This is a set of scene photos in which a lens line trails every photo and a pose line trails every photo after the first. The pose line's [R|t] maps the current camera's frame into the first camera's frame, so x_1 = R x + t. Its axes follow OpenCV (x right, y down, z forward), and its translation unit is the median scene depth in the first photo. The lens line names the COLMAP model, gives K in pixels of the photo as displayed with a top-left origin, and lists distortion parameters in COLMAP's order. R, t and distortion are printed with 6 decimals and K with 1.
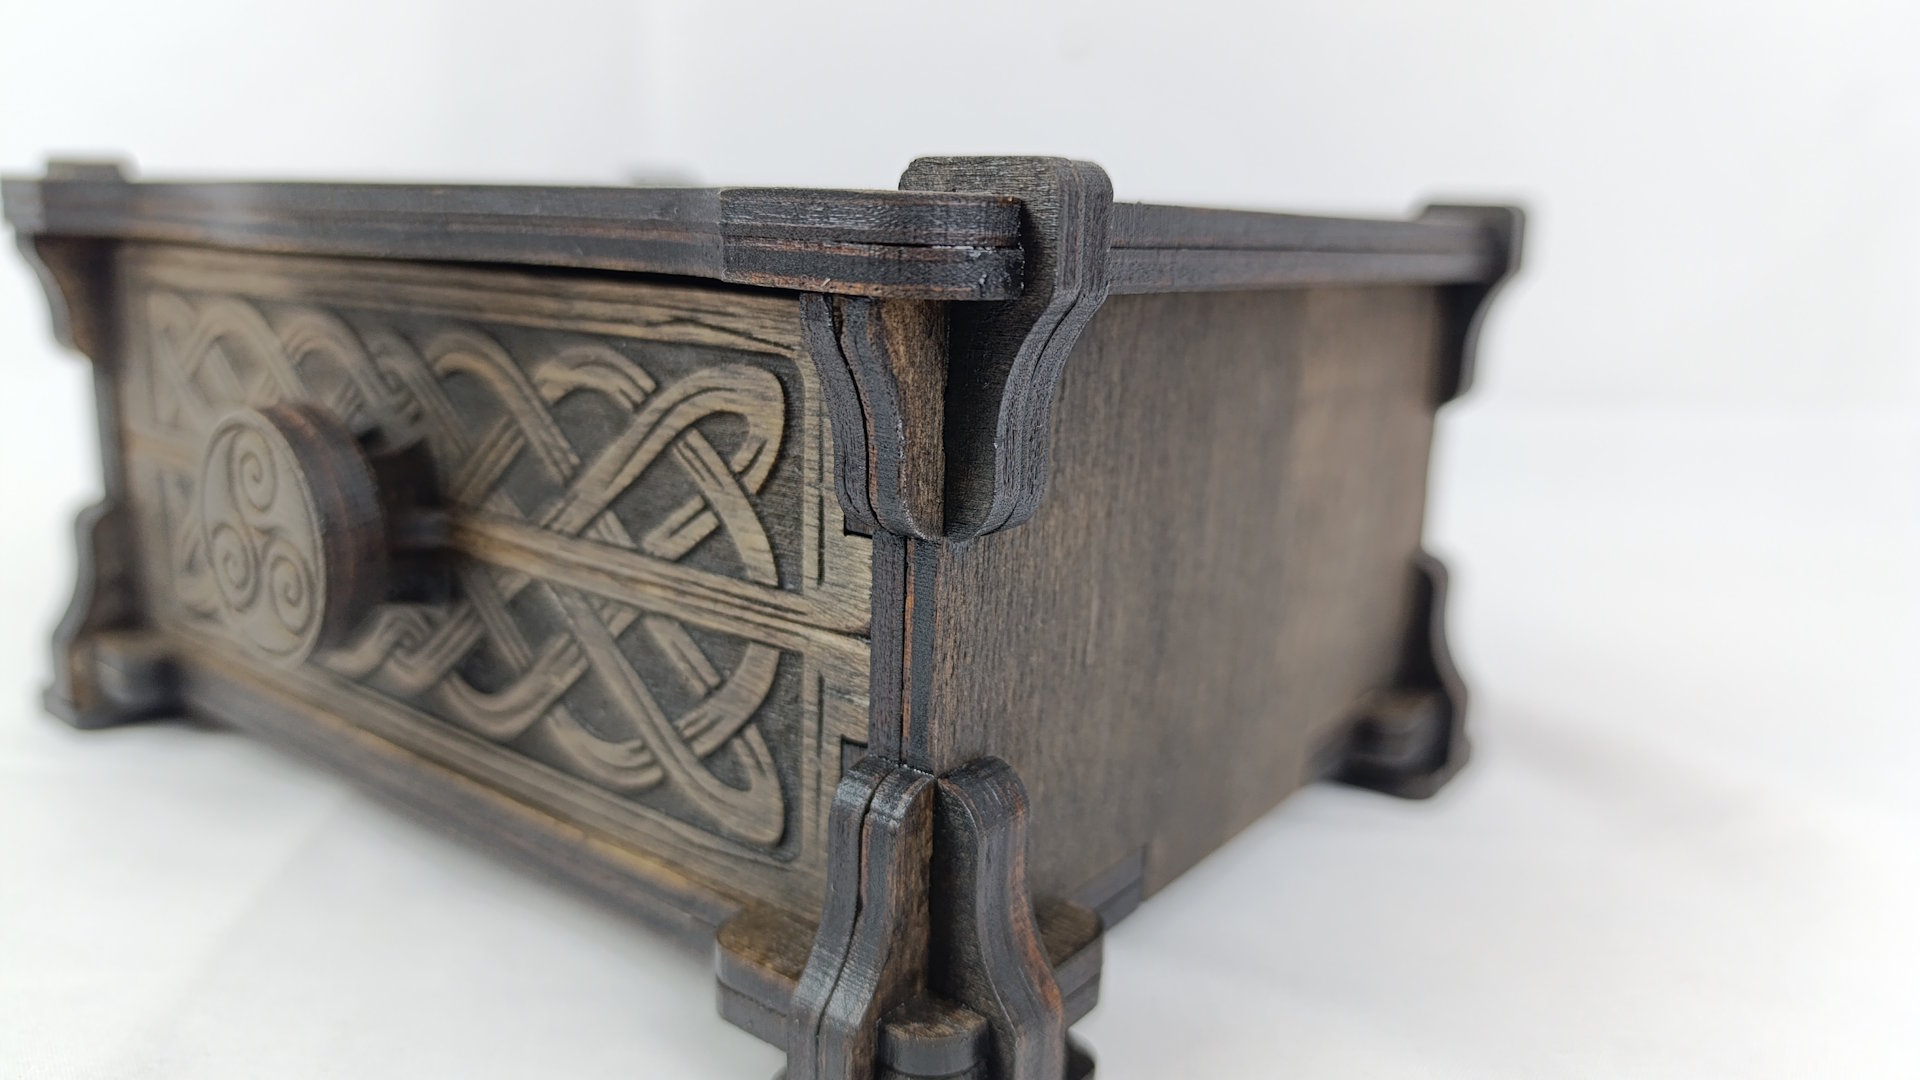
lens RADIAL K [[1405.3, 0, 960.0], [0, 1405.3, 540.0], [0, 0, 1]] dist [-0.029750, -0.051033]
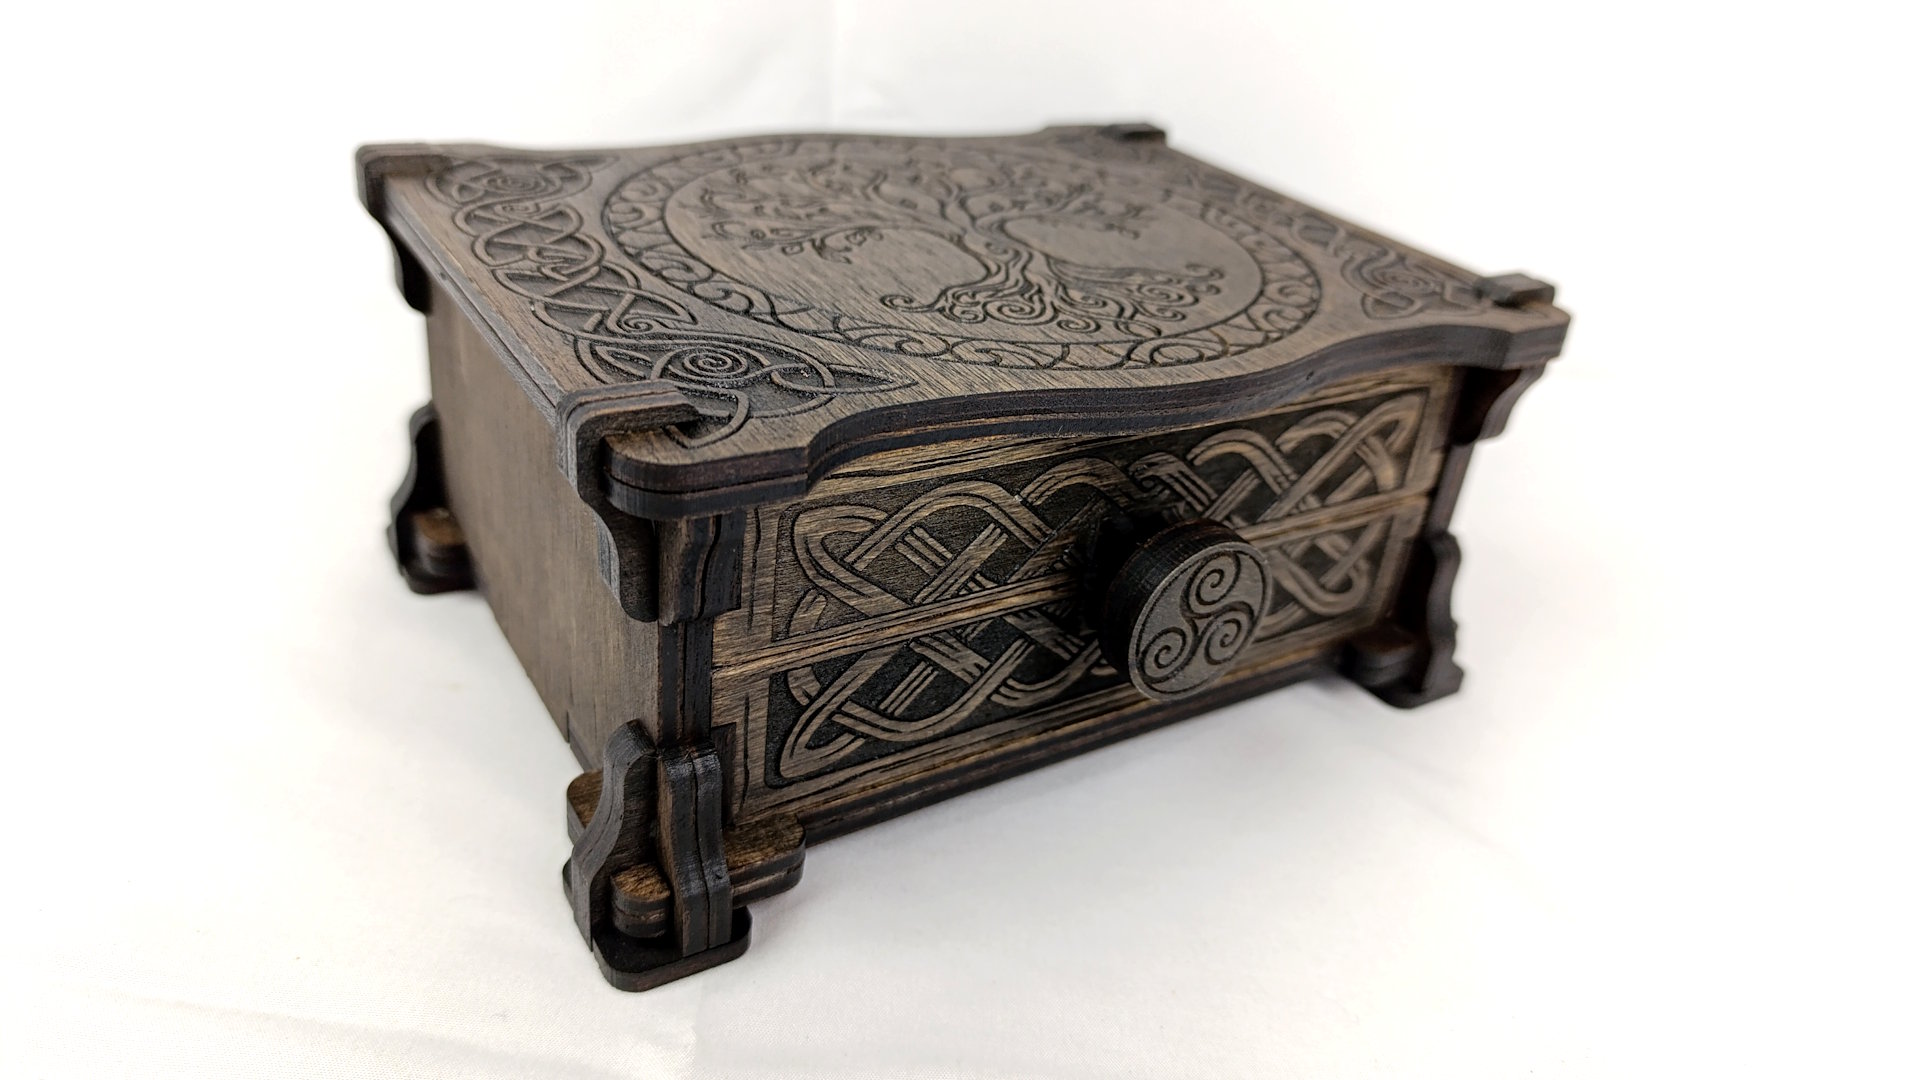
lens RADIAL K [[1349.6, 0, 960.0], [0, 1349.6, 540.0], [0, 0, 1]] dist [0.020296, -0.000876]
pose [[0.356003, -0.454432, 0.816550, -1.925037], [0.116683, 0.888575, 0.443644, -0.819751], [-0.927172, -0.062661, 0.369360, 0.823865]]
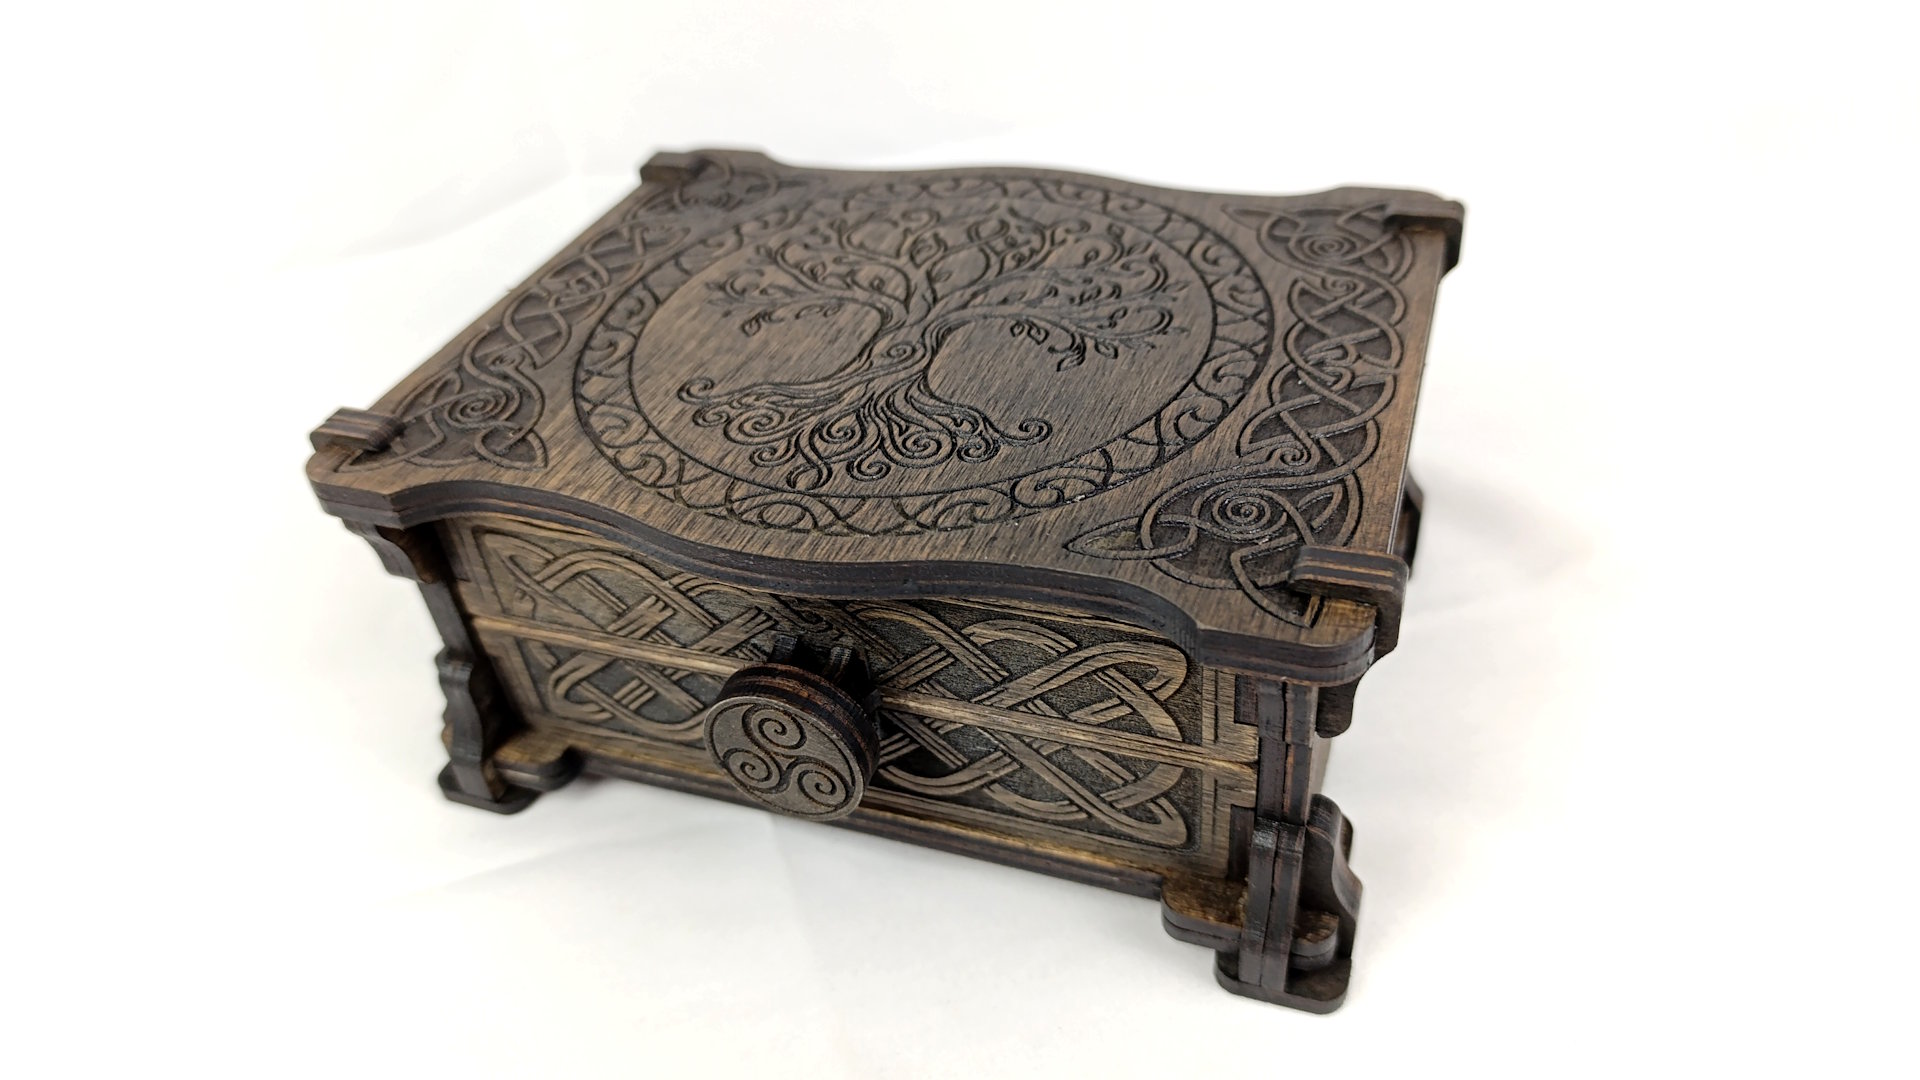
lens RADIAL K [[1344.4, 0, 963.4], [0, 1344.4, 510.4], [0, 0, 1]] dist [0.029678, -0.003654]
pose [[0.945216, -0.279641, 0.168429, -0.560415], [0.187251, 0.887070, 0.421952, -0.927219], [-0.267403, -0.367297, 0.890836, -0.279887]]
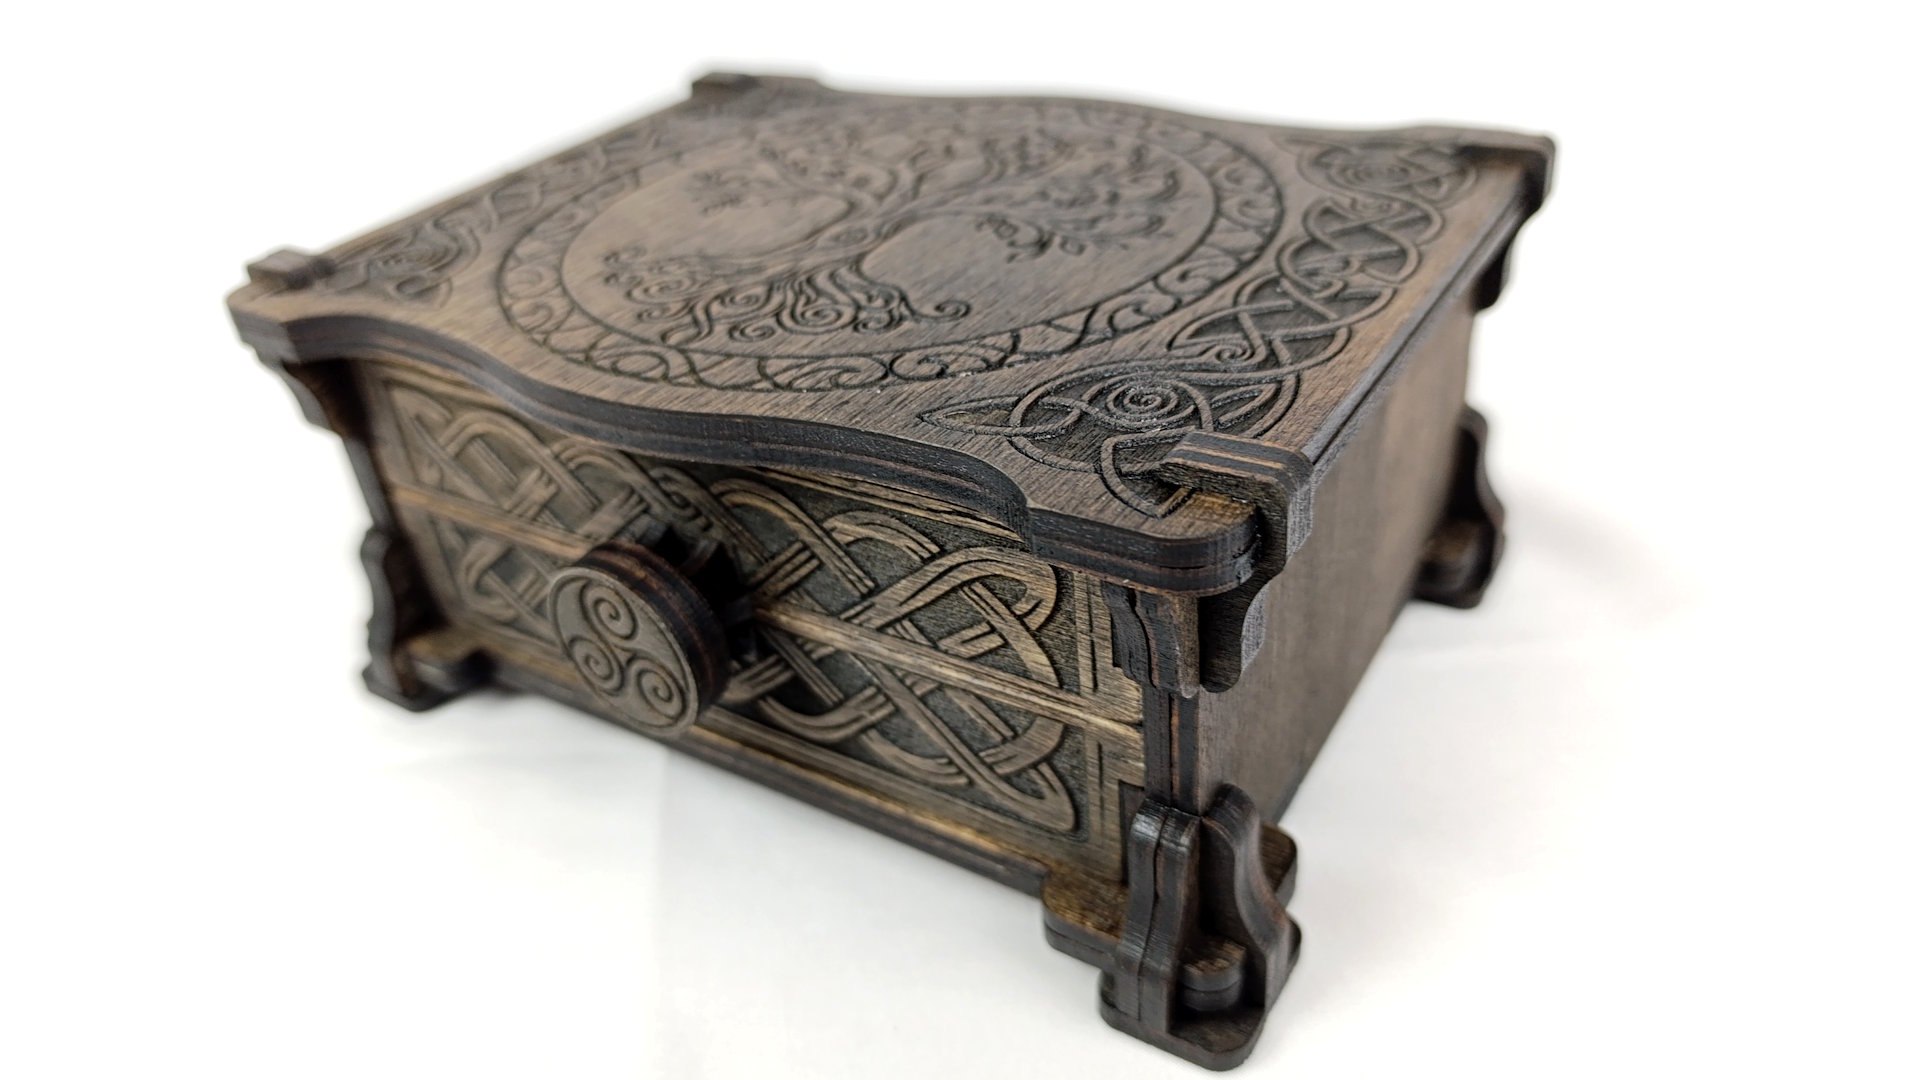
lens RADIAL K [[1363.4, 0, 955.4], [0, 1363.4, 500.9], [0, 0, 1]] dist [-0.005593, -0.002507]
pose [[0.988383, -0.151929, 0.004119, -0.202553], [0.142934, 0.938395, 0.314617, -0.563404], [-0.051665, -0.310374, 0.949210, -0.218264]]
